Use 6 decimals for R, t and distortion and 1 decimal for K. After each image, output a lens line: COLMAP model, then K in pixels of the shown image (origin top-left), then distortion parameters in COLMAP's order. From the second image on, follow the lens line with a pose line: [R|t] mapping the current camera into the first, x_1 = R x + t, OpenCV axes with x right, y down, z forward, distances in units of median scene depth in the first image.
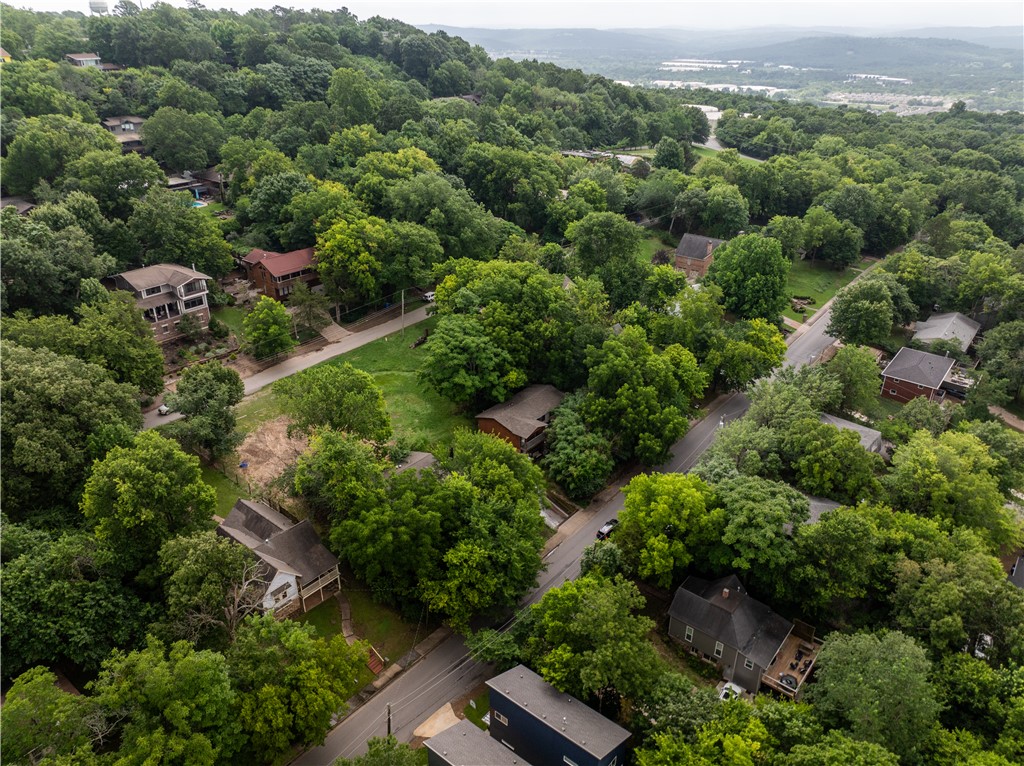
lens RADIAL K [[723.0, 0, 516.5], [0, 723.0, 380.9], [0, 0, 1]] dist [-0.044213, 0.011408]
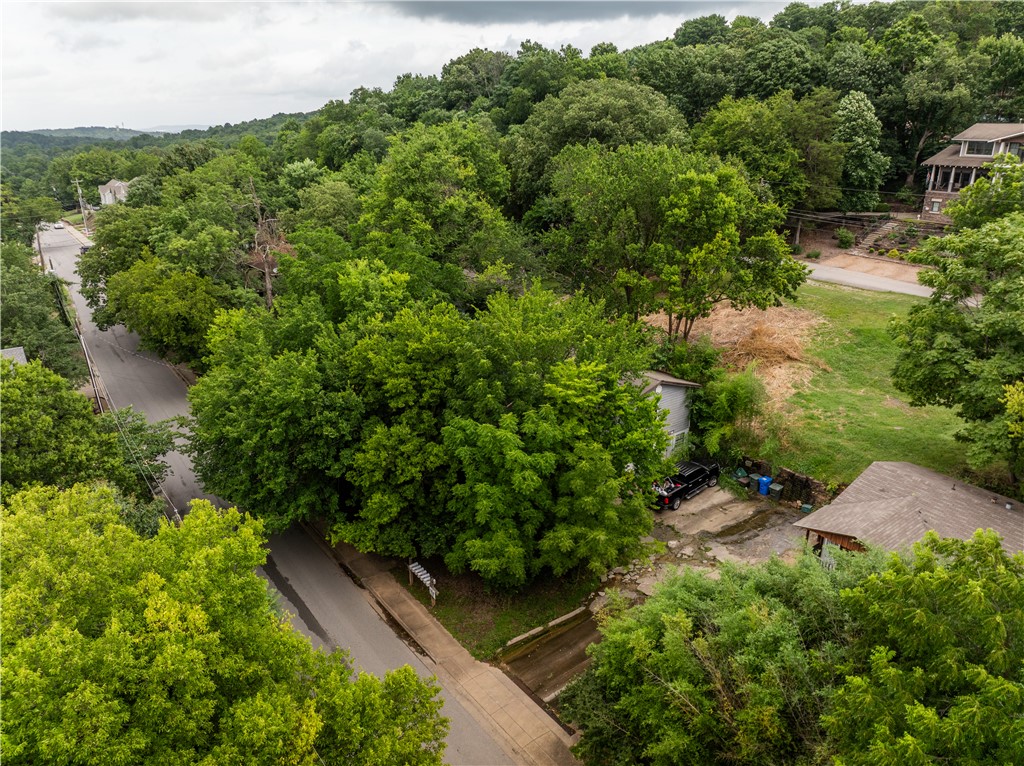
lens RADIAL K [[723.0, 0, 505.1], [0, 723.0, 376.5], [0, 0, 1]] dist [-0.044213, 0.011408]
pose [[-0.253647, 0.318576, -0.913330, 0.252763], [-0.425822, 0.811022, 0.401148, -0.032217], [0.868527, 0.490666, -0.070057, 0.763436]]
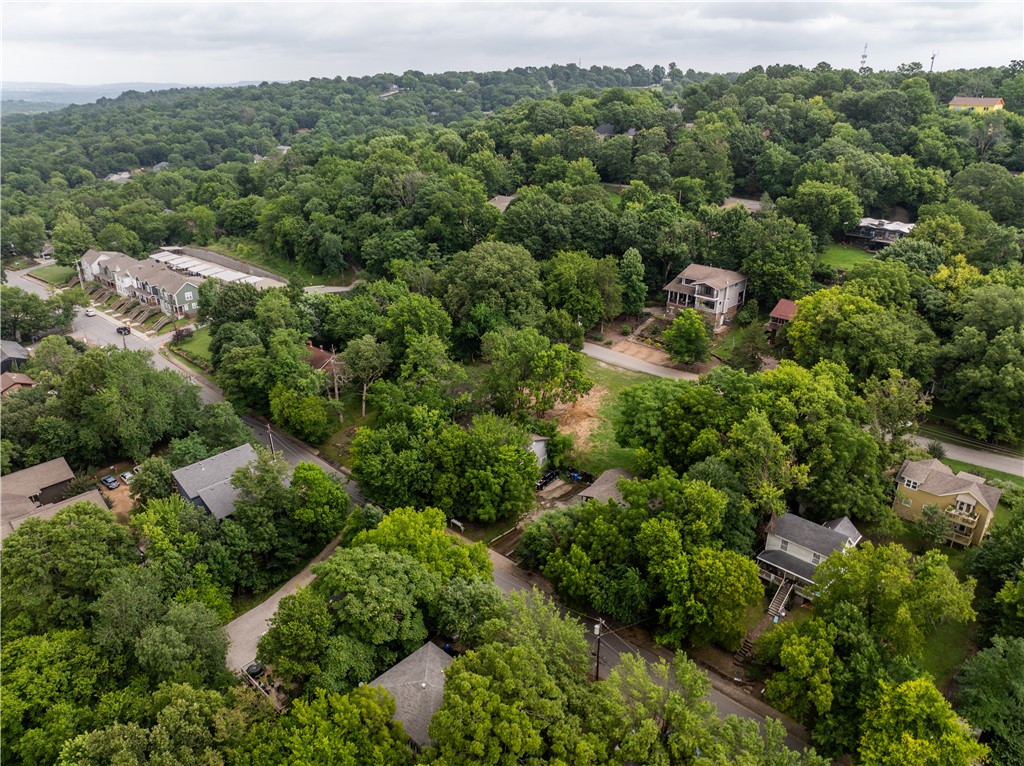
lens RADIAL K [[723.0, 0, 511.7], [0, 723.0, 385.6], [0, 0, 1]] dist [-0.044213, 0.011408]
pose [[-0.061780, 0.394377, -0.916870, 0.730244], [-0.442852, 0.812417, 0.379289, -0.315247], [0.894464, 0.429470, 0.124459, 0.634107]]
